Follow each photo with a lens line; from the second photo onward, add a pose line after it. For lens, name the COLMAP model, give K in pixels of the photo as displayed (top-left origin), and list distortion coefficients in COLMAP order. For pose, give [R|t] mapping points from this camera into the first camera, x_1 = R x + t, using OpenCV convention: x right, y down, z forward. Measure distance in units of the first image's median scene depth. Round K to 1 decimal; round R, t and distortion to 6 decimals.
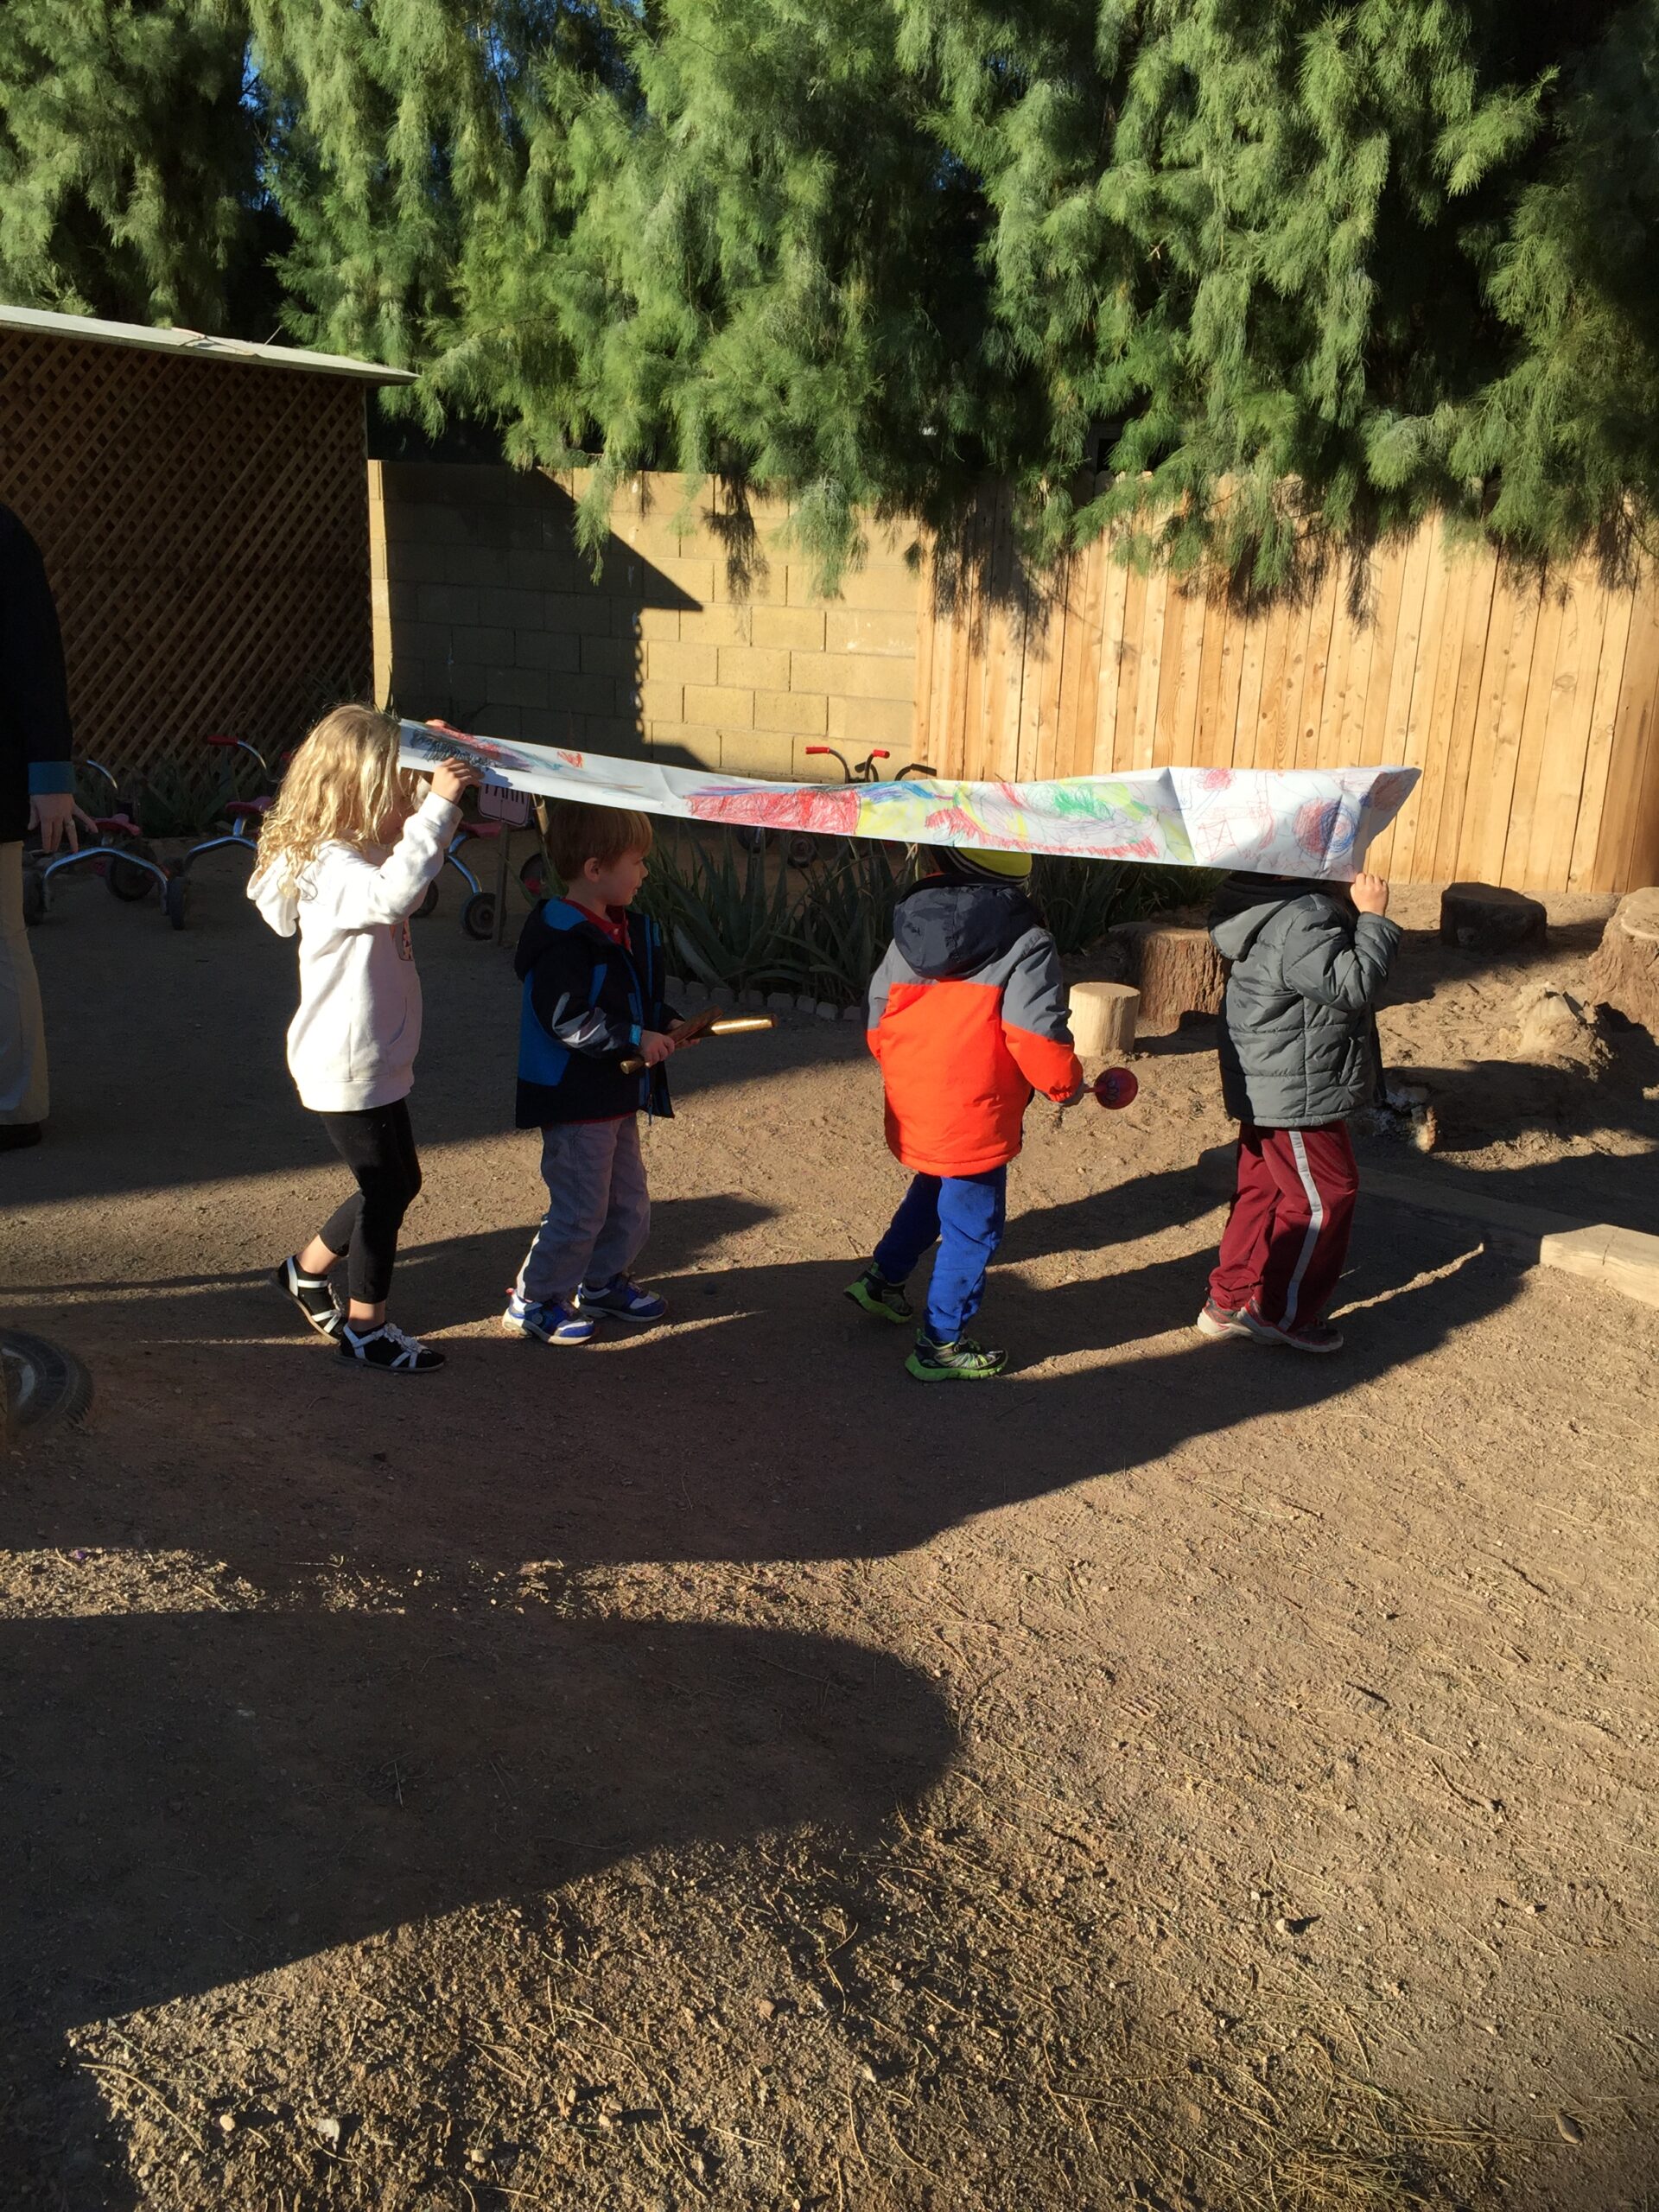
lens RADIAL K [[1933.6, 0, 829.7], [0, 1933.6, 1094.7], [0, 0, 1]] dist [0.098167, -0.114355]
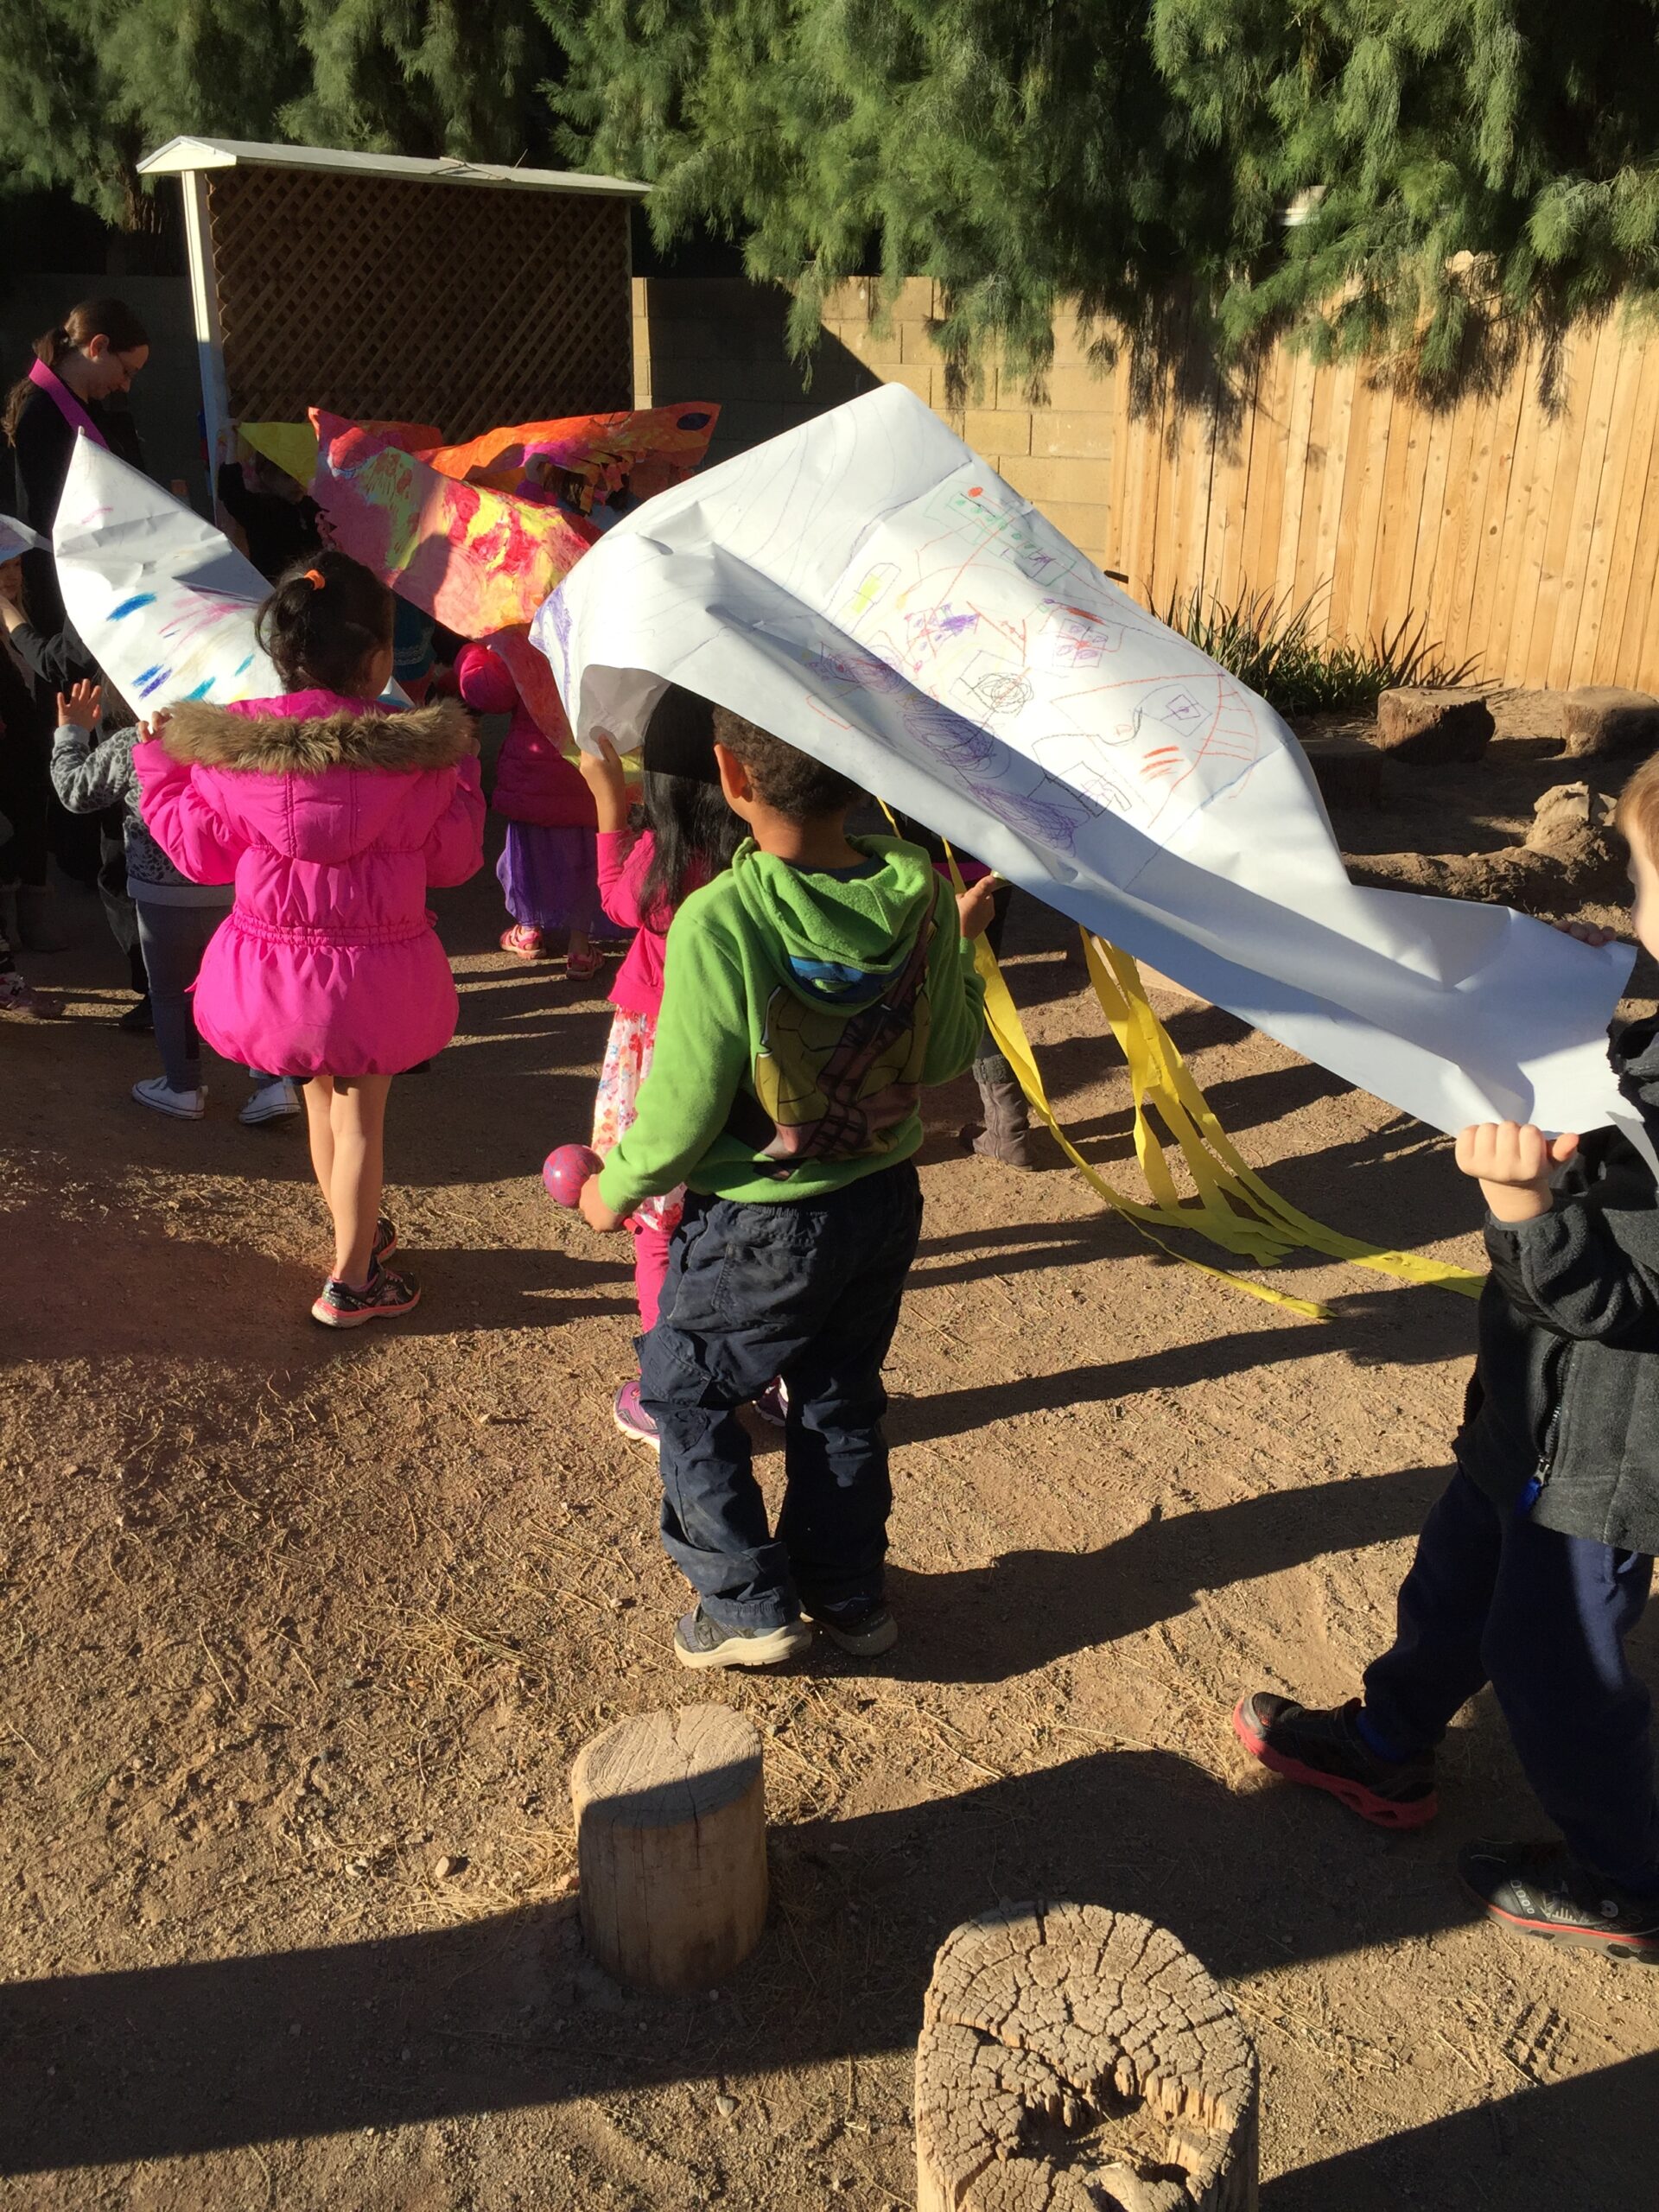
lens RADIAL K [[1919.6, 0, 822.9], [0, 1919.6, 1111.5], [0, 0, 1]] dist [0.111804, -0.138618]
pose [[0.968960, 0.064093, -0.238767, 0.164092], [-0.041925, 0.994421, 0.096797, 0.018667], [0.243638, -0.083782, 0.966241, -0.031758]]
